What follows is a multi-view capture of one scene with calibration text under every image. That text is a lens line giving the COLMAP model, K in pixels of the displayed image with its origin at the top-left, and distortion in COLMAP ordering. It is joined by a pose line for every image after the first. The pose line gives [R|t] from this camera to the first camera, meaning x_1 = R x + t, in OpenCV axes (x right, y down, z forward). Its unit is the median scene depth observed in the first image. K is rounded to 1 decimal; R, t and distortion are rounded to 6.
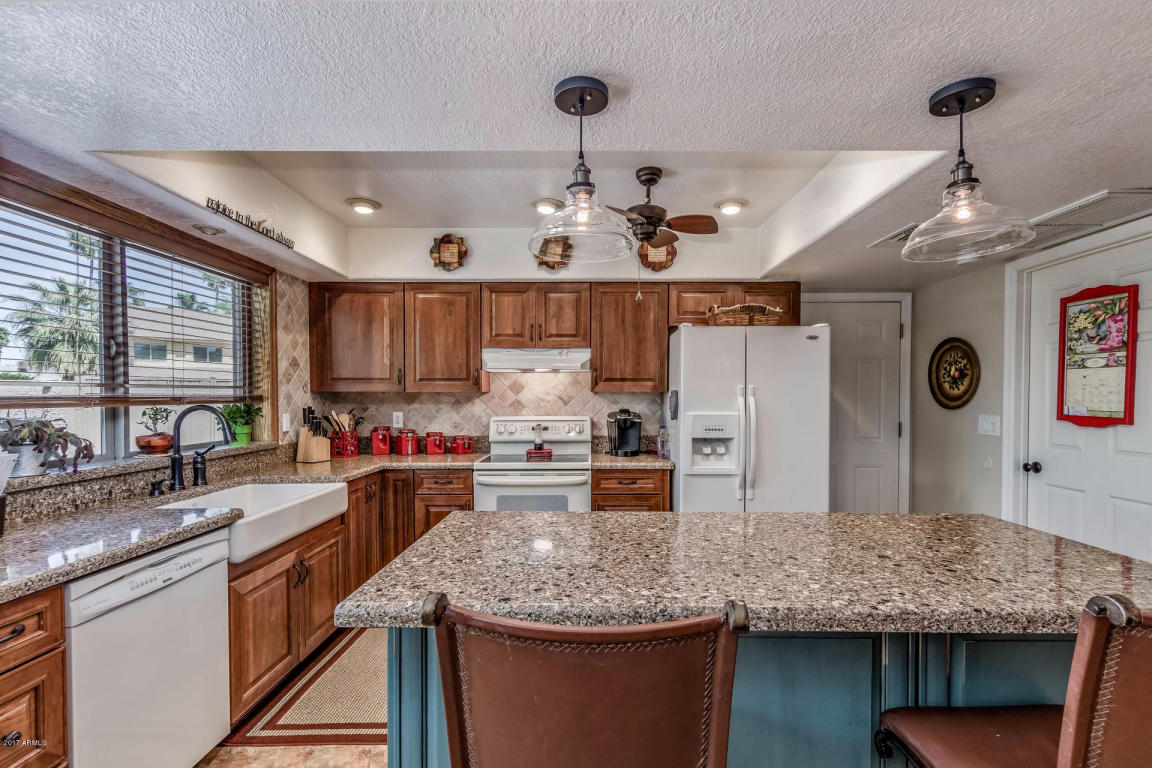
lens RADIAL K [[528.3, 0, 587.5], [0, 528.3, 402.8], [0, 0, 1]] dist [0.000929, -0.000113]
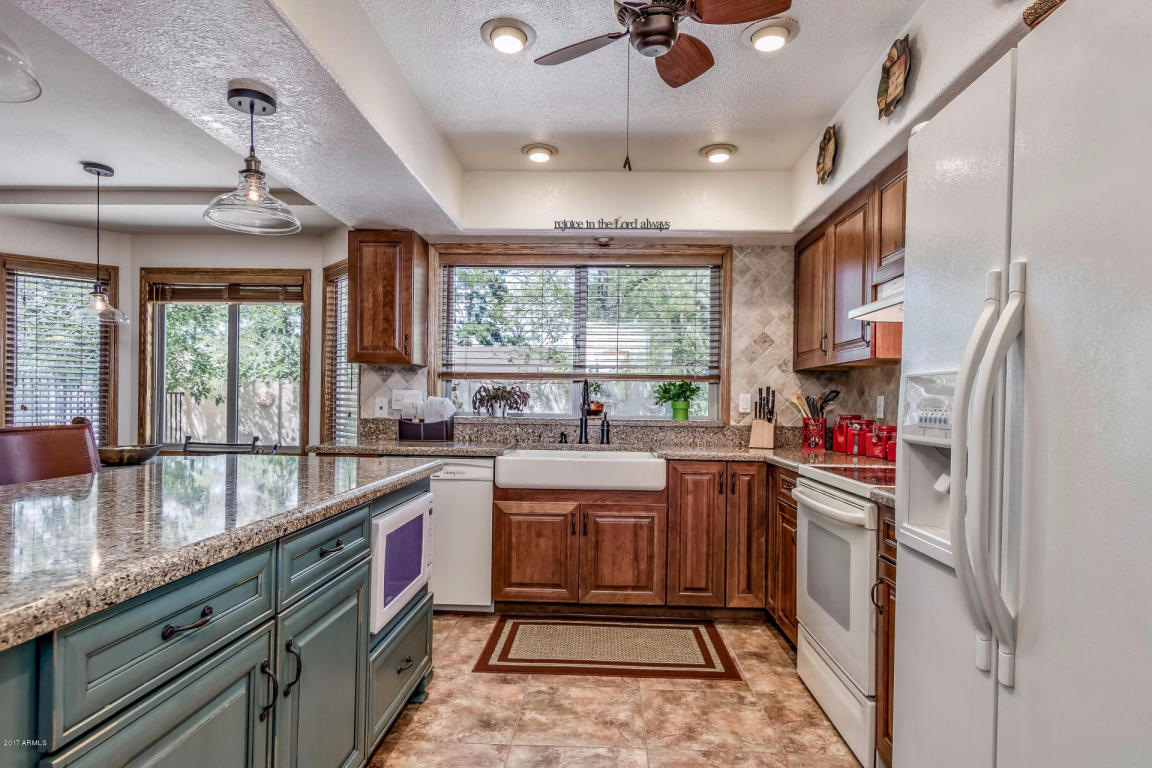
lens RADIAL K [[644.2, 0, 577.0], [0, 644.2, 403.2], [0, 0, 1]] dist [0.006109, 0.000782]
pose [[-0.034812, 0.002942, -0.999390, 0.578986], [-0.030020, 0.999541, 0.003989, 0.040216], [0.998943, 0.030141, -0.034708, 0.715376]]
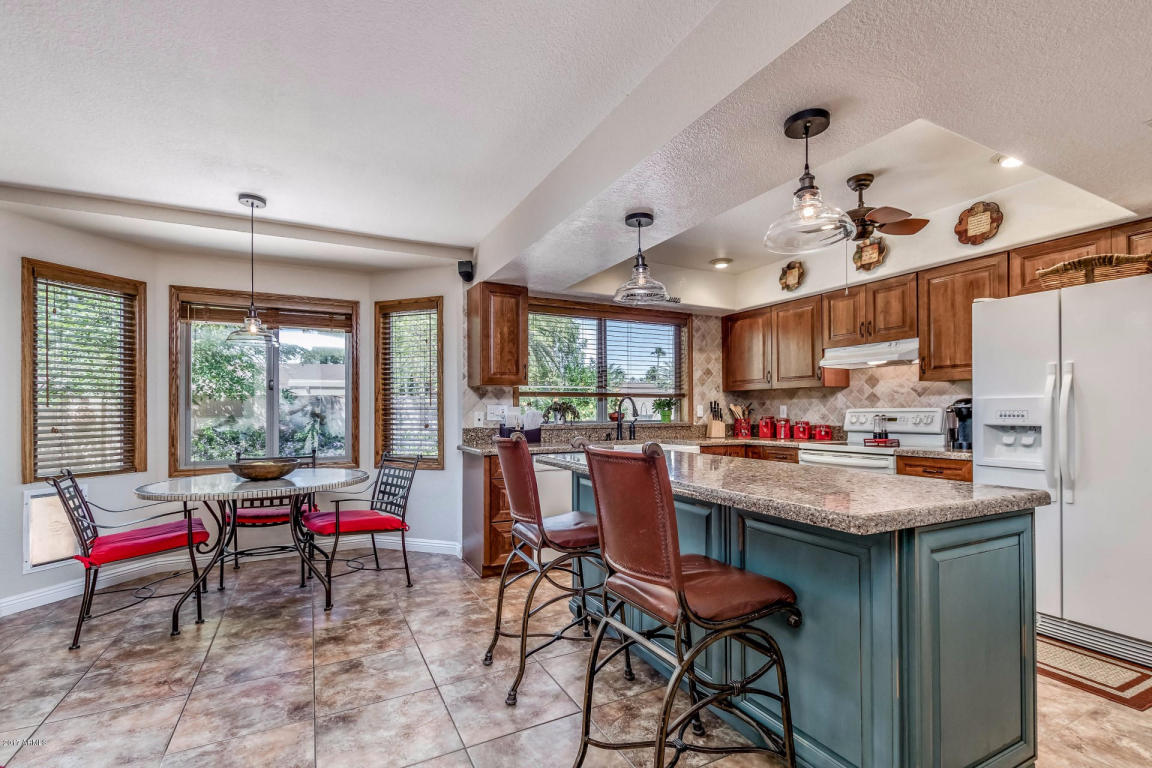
lens RADIAL K [[521.2, 0, 578.4], [0, 521.2, 406.8], [0, 0, 1]] dist [-0.002513, 0.000095]
pose [[0.462006, -0.009520, -0.886826, 0.600538], [-0.009126, 0.999838, -0.015487, 0.050479], [0.886830, 0.015248, 0.461844, -0.021513]]
